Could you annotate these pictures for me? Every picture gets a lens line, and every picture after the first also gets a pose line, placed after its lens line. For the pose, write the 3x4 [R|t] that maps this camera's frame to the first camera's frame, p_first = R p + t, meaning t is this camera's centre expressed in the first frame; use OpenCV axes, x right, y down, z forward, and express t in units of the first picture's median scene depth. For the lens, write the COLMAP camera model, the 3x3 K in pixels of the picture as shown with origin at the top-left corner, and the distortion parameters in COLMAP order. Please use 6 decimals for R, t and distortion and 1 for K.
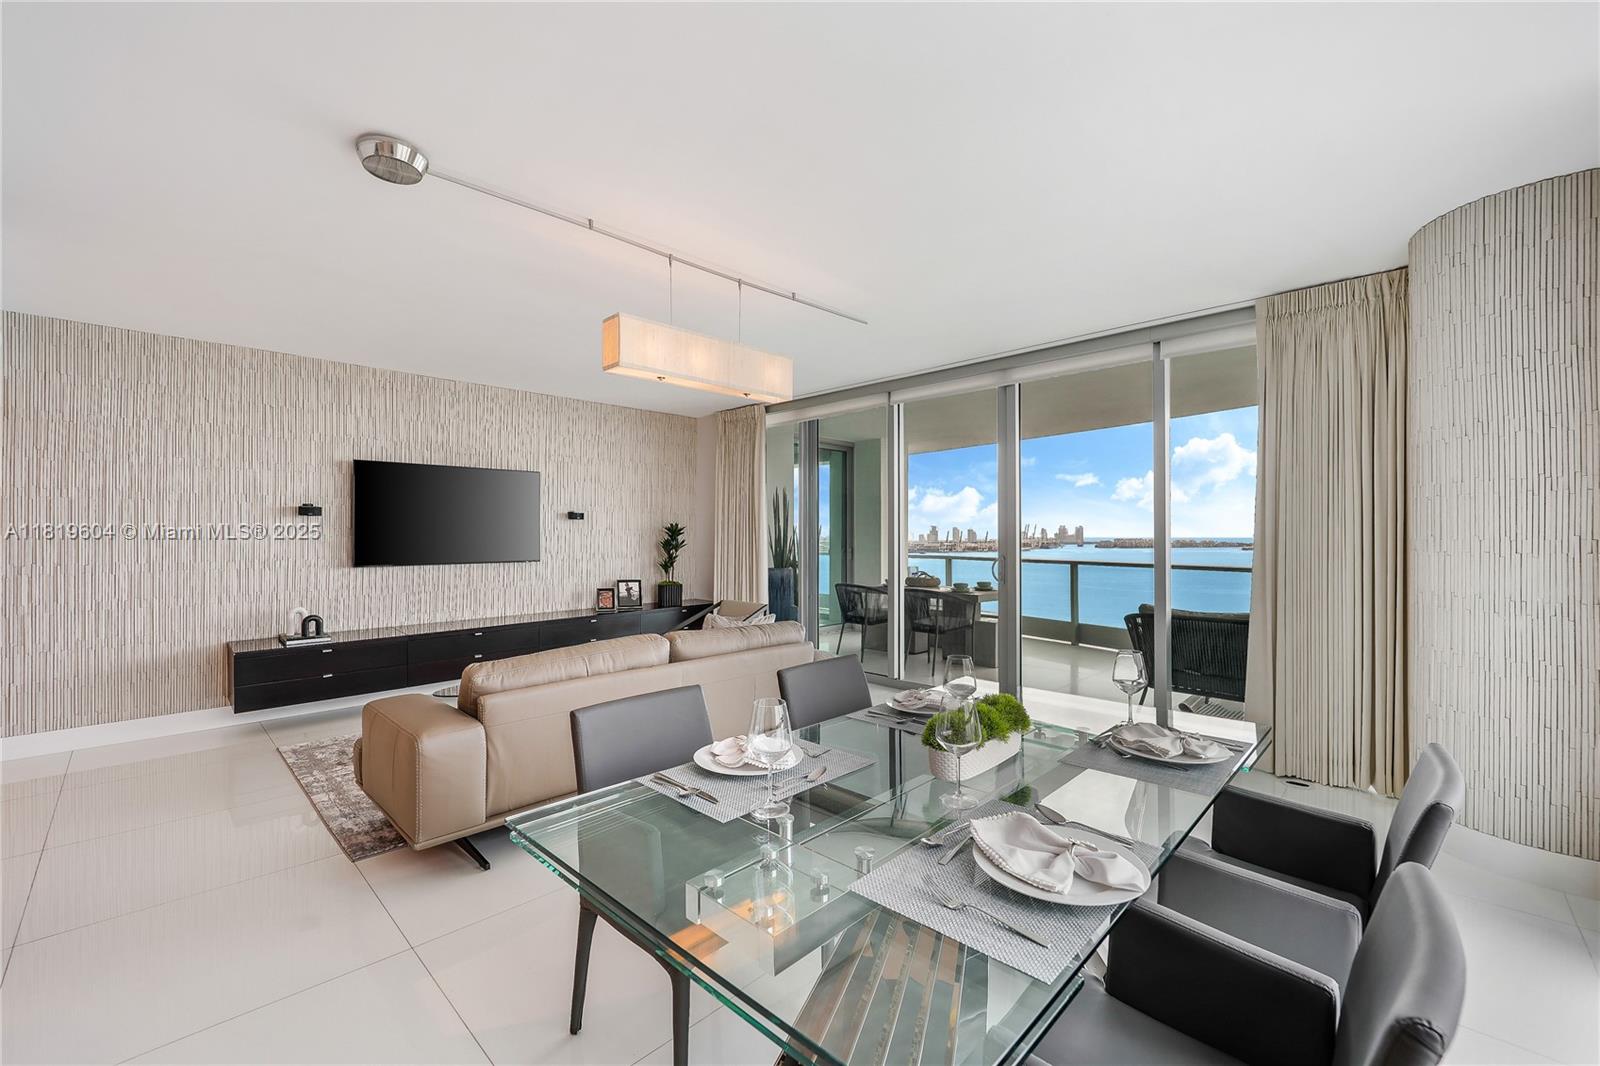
lens RADIAL K [[658.0, 0, 800.0], [0, 658.0, 533.0], [0, 0, 1]] dist [-0.002782, -0.000754]
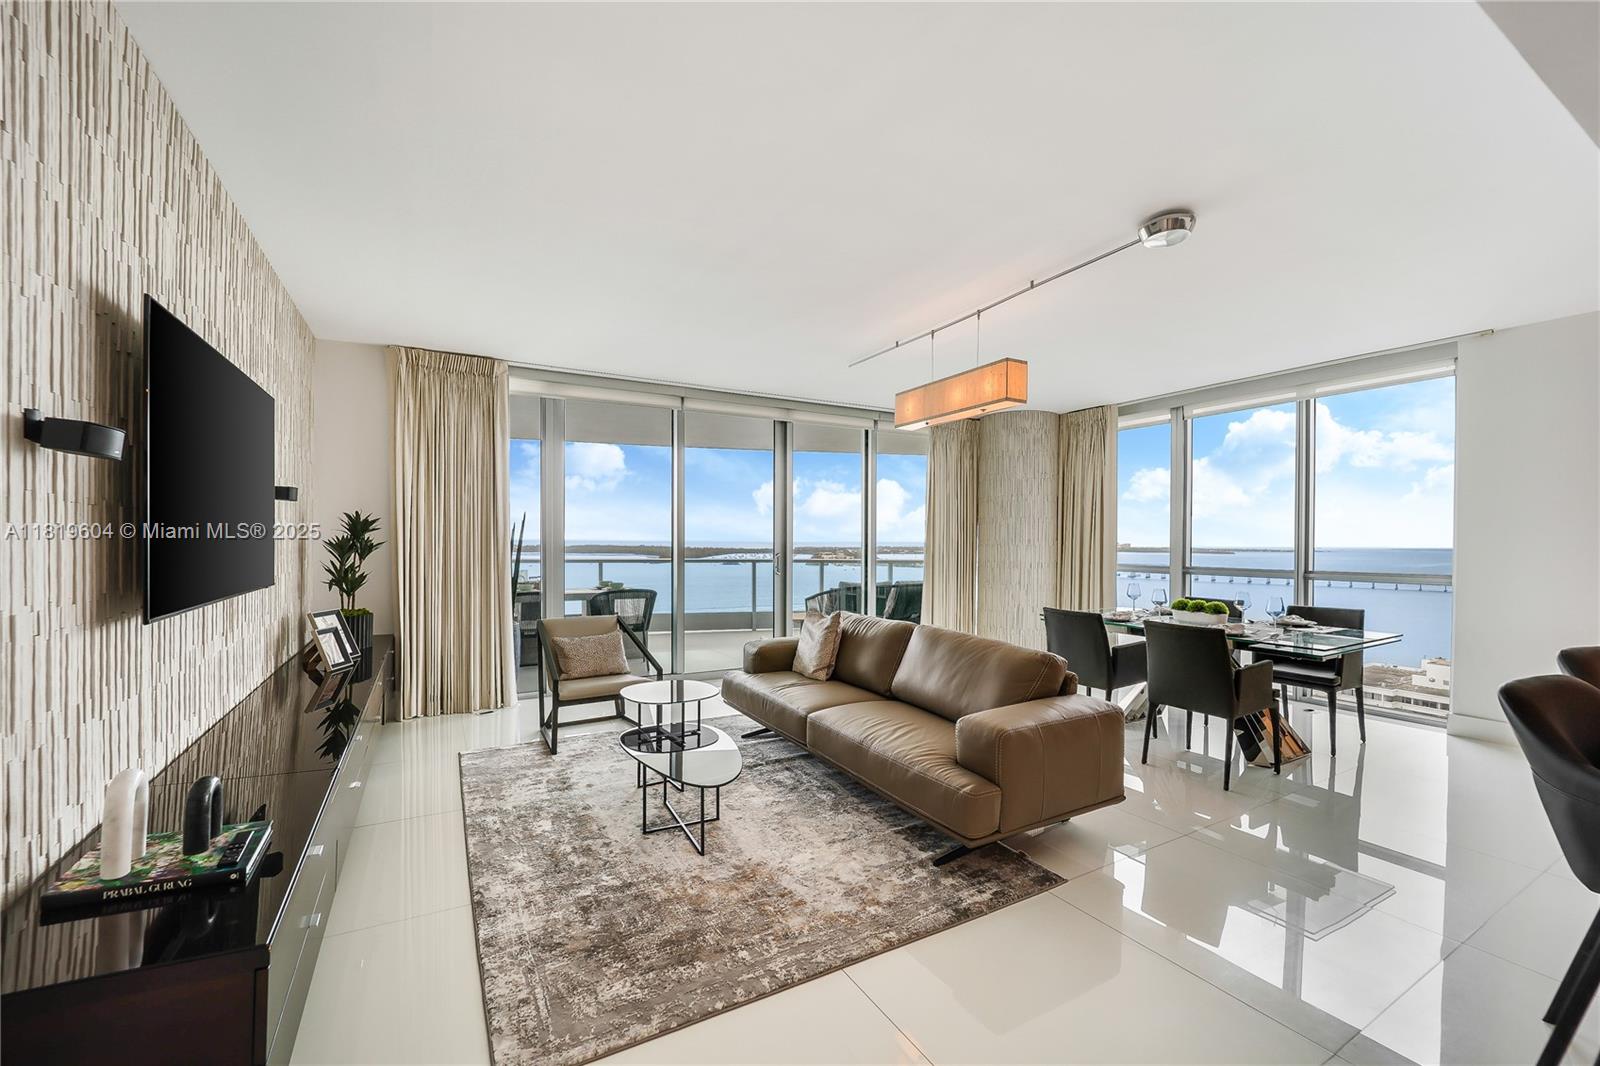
lens RADIAL K [[645.4, 0, 808.1], [0, 645.4, 538.1], [0, 0, 1]] dist [-0.004211, -0.000106]
pose [[0.294715, 0.003512, 0.955579, -1.106542], [-0.010931, 0.999940, -0.000304, 0.007818], [-0.955523, -0.010355, 0.294736, 0.718578]]
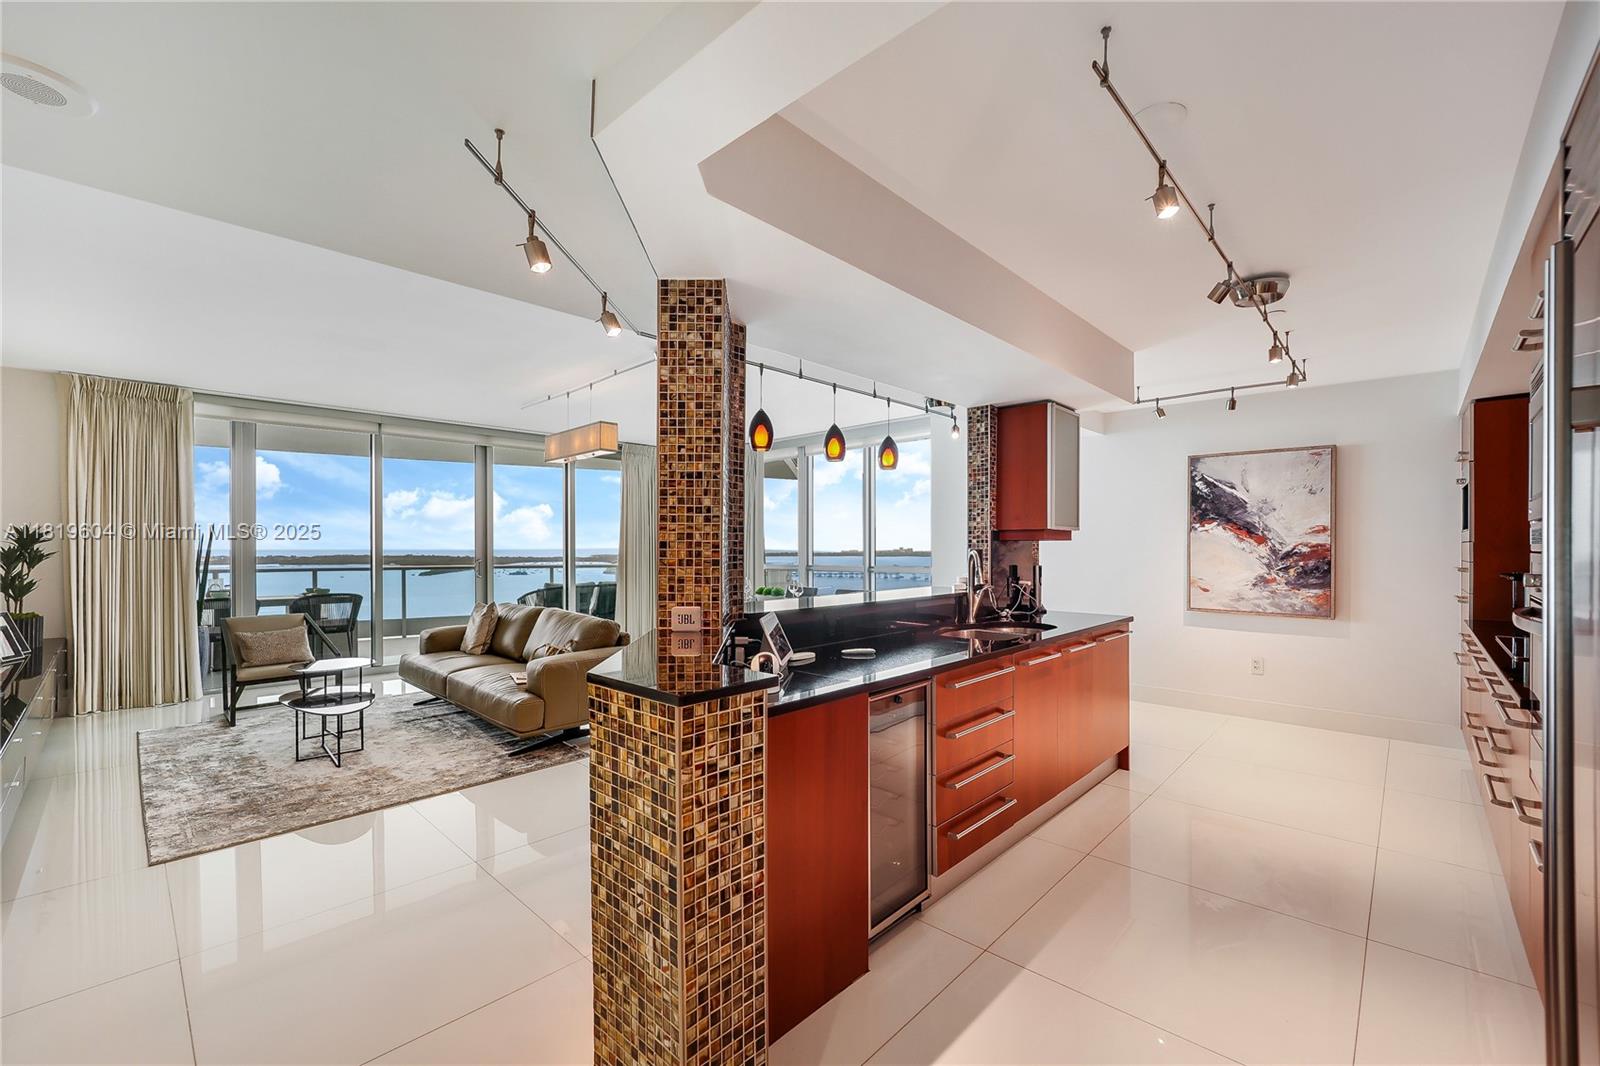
lens RADIAL K [[650.5, 0, 799.4], [0, 650.5, 541.1], [0, 0, 1]] dist [-0.016565, 0.000191]
pose [[0.005918, 0.009550, 0.999937, -1.453164], [-0.003661, 0.999948, -0.009528, 0.007563], [-0.999976, -0.003605, 0.005953, 0.331261]]
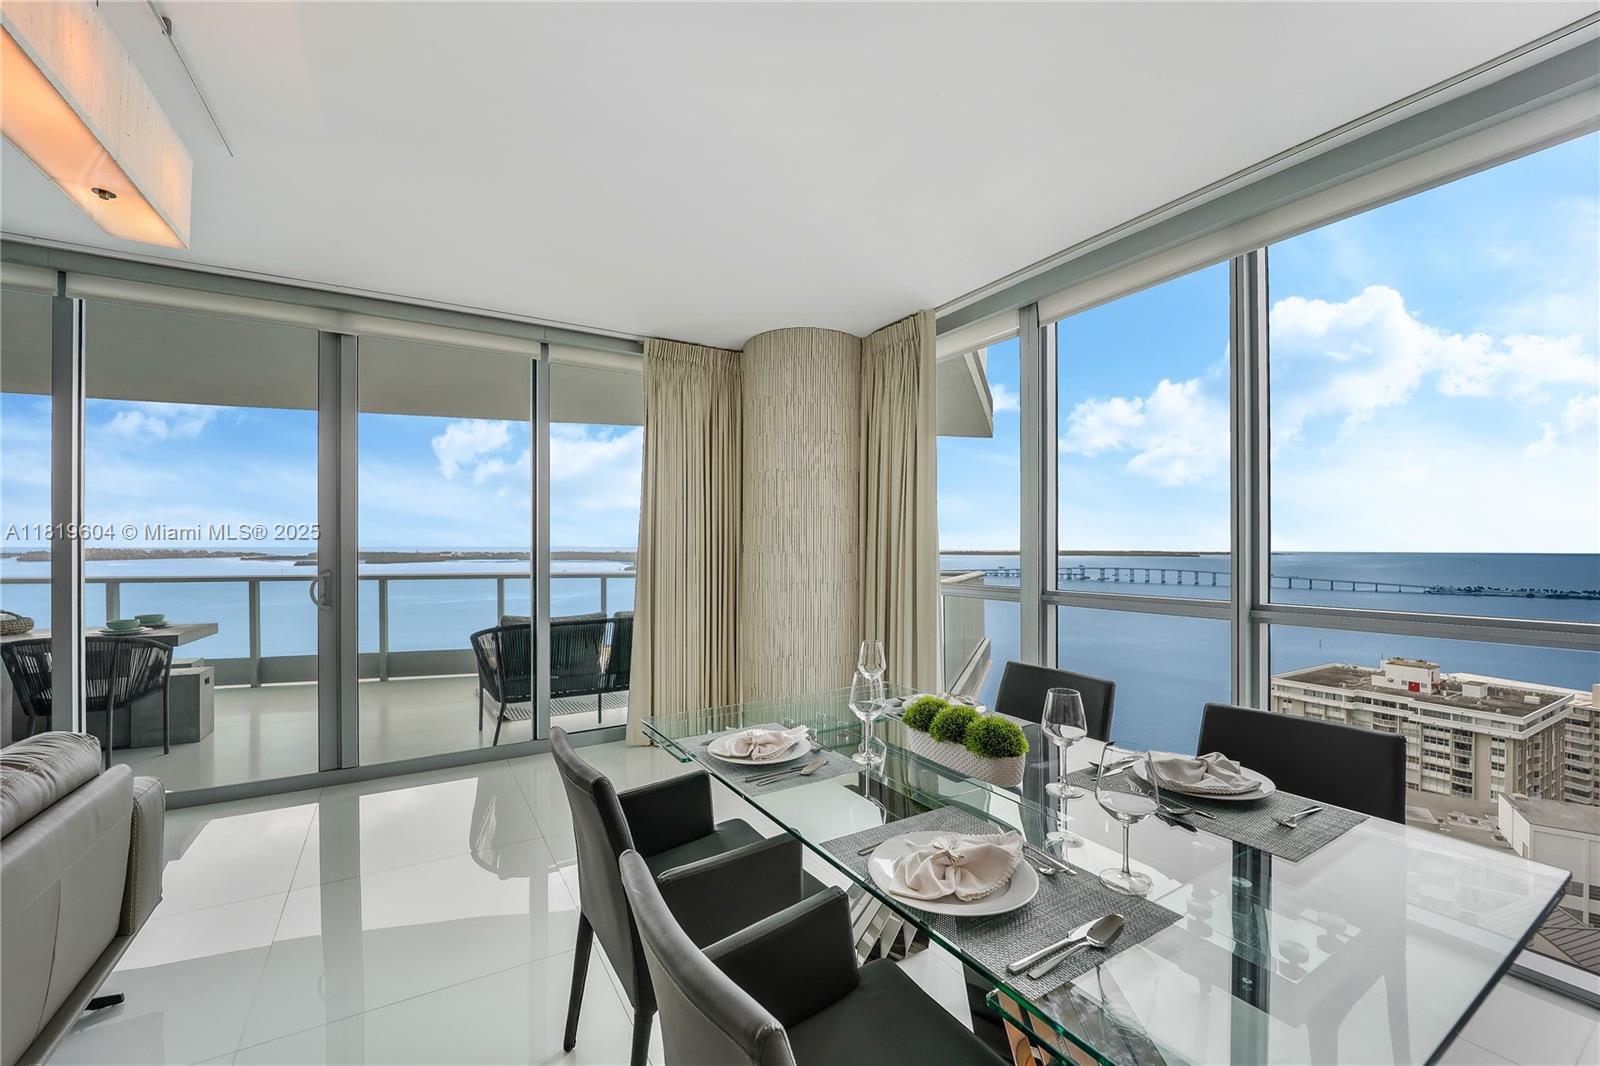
lens RADIAL K [[645.4, 0, 808.1], [0, 645.4, 538.1], [0, 0, 1]] dist [-0.004211, -0.000106]
pose [[0.259519, 0.013475, 0.965644, -0.287911], [-0.005350, 0.999907, -0.012515, 0.007338], [-0.965723, -0.001918, 0.259567, 0.397213]]
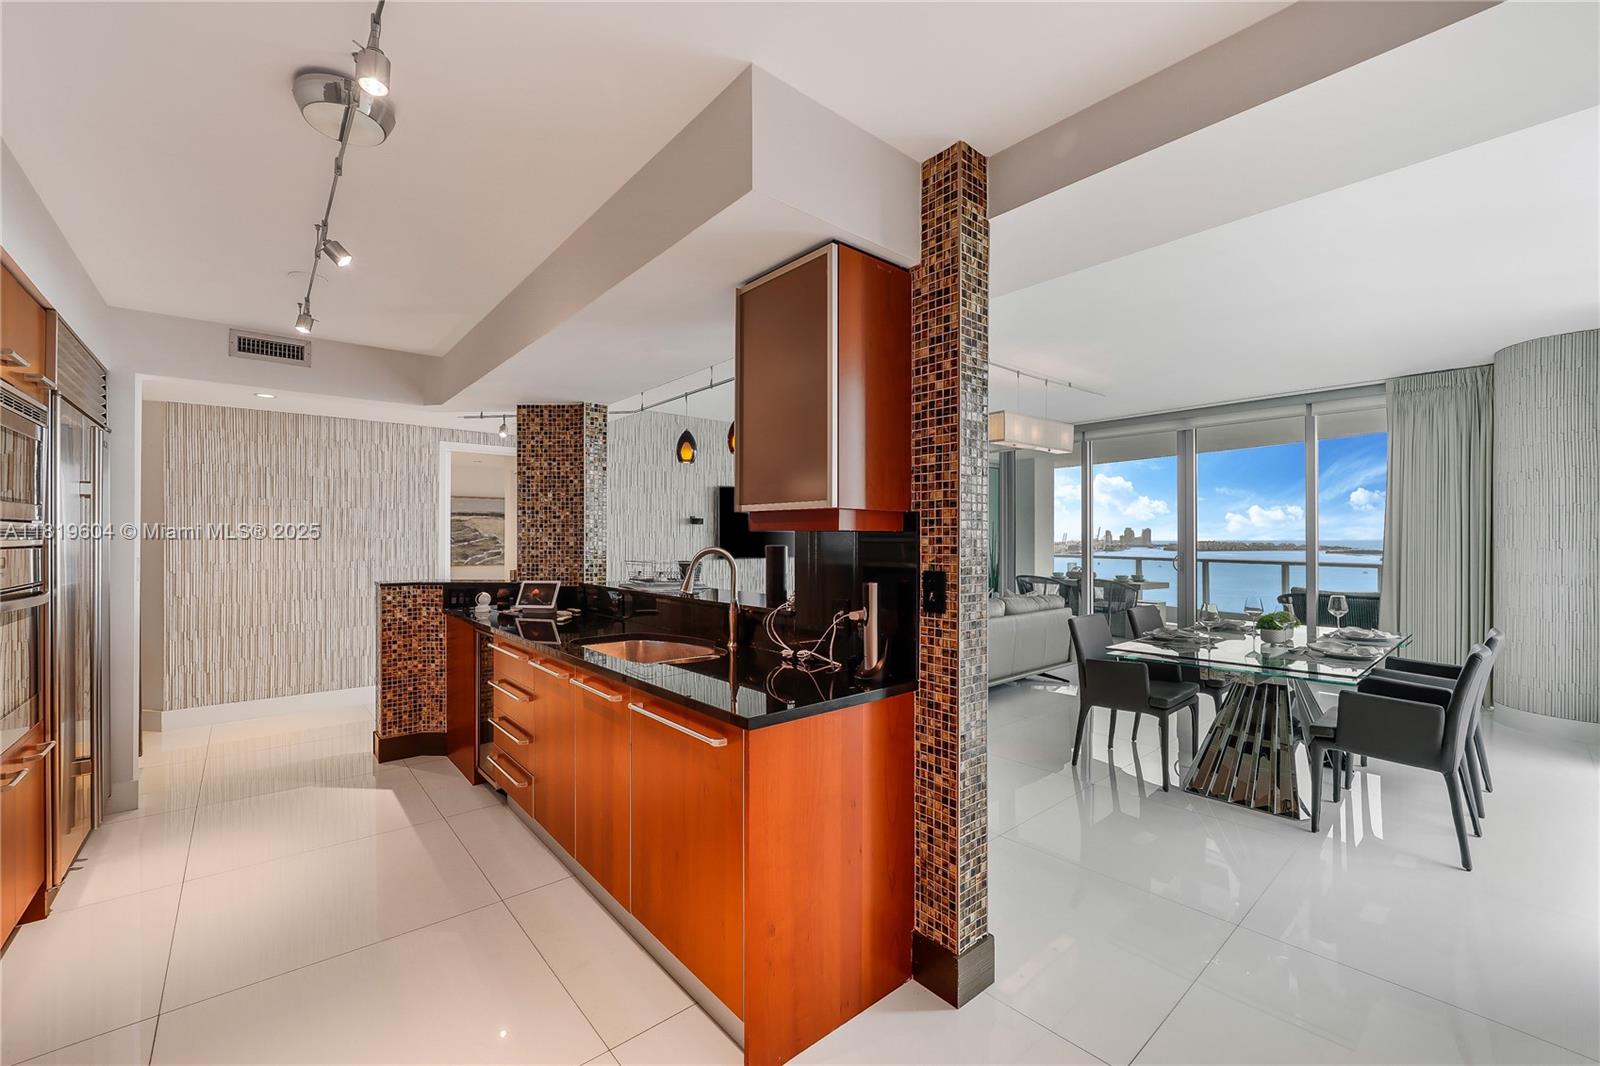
lens RADIAL K [[645.4, 0, 808.1], [0, 645.4, 538.1], [0, 0, 1]] dist [-0.004211, -0.000106]
pose [[0.996415, 0.000476, -0.084604, -0.451294], [-0.000137, 0.999992, 0.004012, -0.002138], [0.084605, -0.003986, 0.996407, -0.523740]]
